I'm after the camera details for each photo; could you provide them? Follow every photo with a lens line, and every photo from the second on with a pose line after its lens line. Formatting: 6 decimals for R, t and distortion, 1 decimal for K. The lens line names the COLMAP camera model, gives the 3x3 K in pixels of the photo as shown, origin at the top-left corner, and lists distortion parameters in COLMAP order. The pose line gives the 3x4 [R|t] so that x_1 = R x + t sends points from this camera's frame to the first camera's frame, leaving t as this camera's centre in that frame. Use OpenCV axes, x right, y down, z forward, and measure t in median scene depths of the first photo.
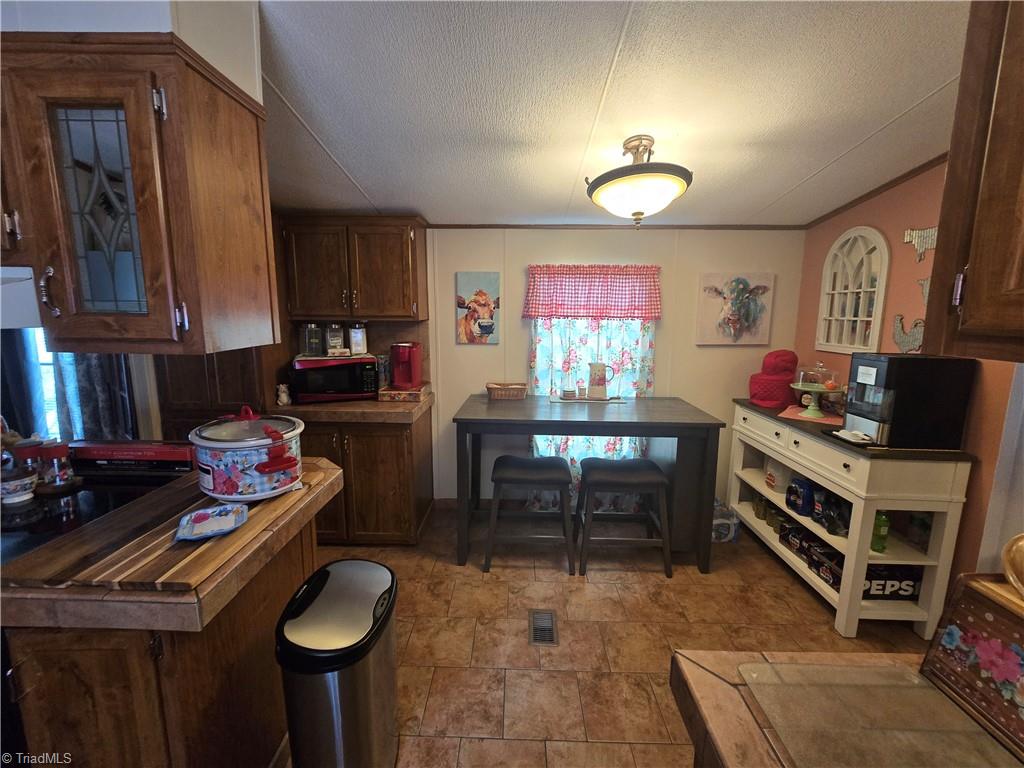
lens RADIAL K [[419.7, 0, 511.9], [0, 419.7, 375.5], [0, 0, 1]] dist [-0.008048, 0.001813]
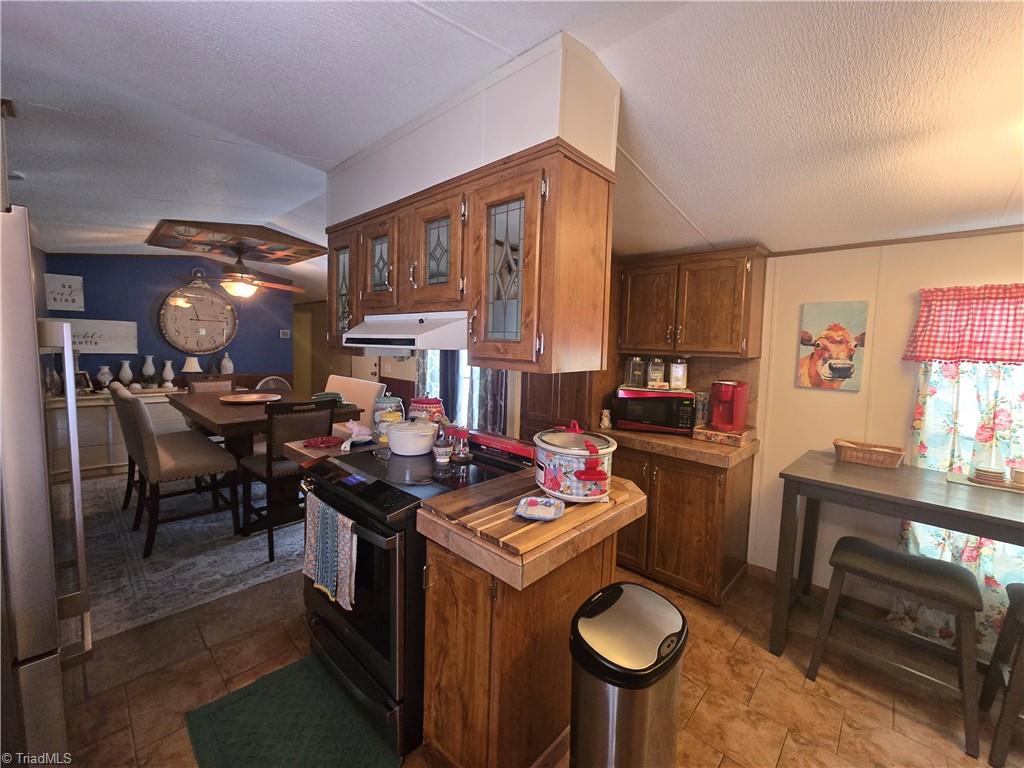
lens RADIAL K [[419.7, 0, 511.1], [0, 419.7, 375.9], [0, 0, 1]] dist [-0.008048, 0.001813]
pose [[0.737853, 0.064198, -0.671902, 0.017116], [-0.123421, 0.991515, -0.040800, 0.011483], [0.663582, 0.113031, 0.739516, -0.011245]]
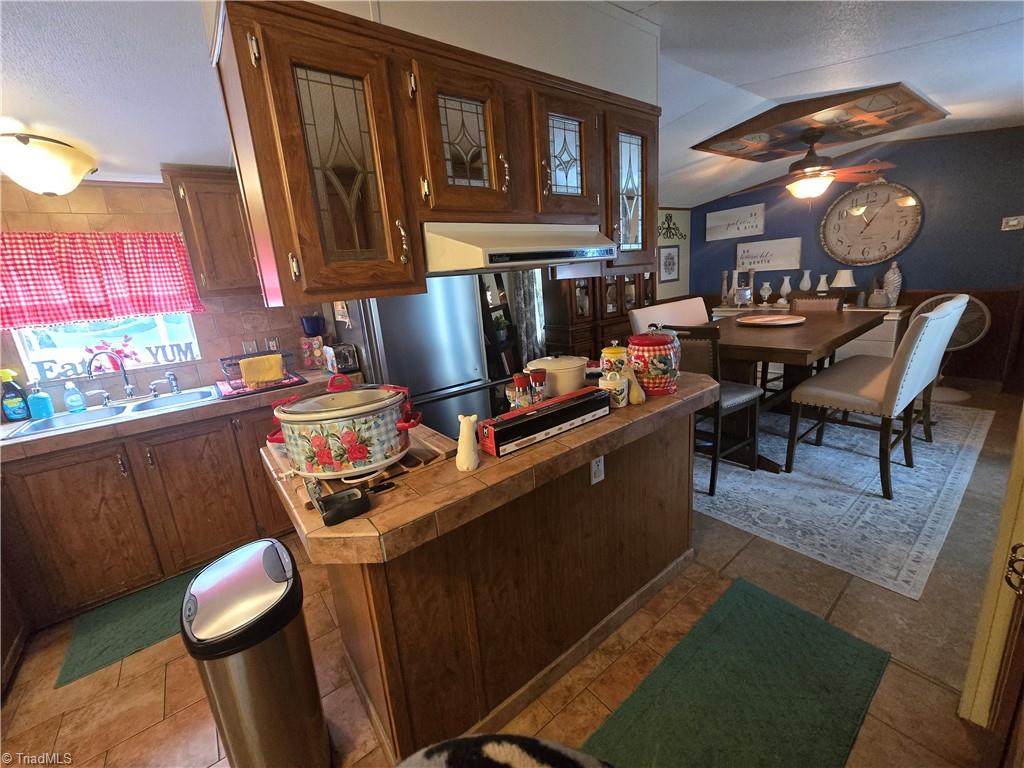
lens RADIAL K [[419.7, 0, 509.9], [0, 419.7, 375.4], [0, 0, 1]] dist [-0.008048, 0.001813]
pose [[-0.778665, 0.195625, -0.596164, -0.258316], [-0.017834, 0.942869, 0.332687, -0.146494], [0.627186, 0.269684, -0.730690, 1.227354]]
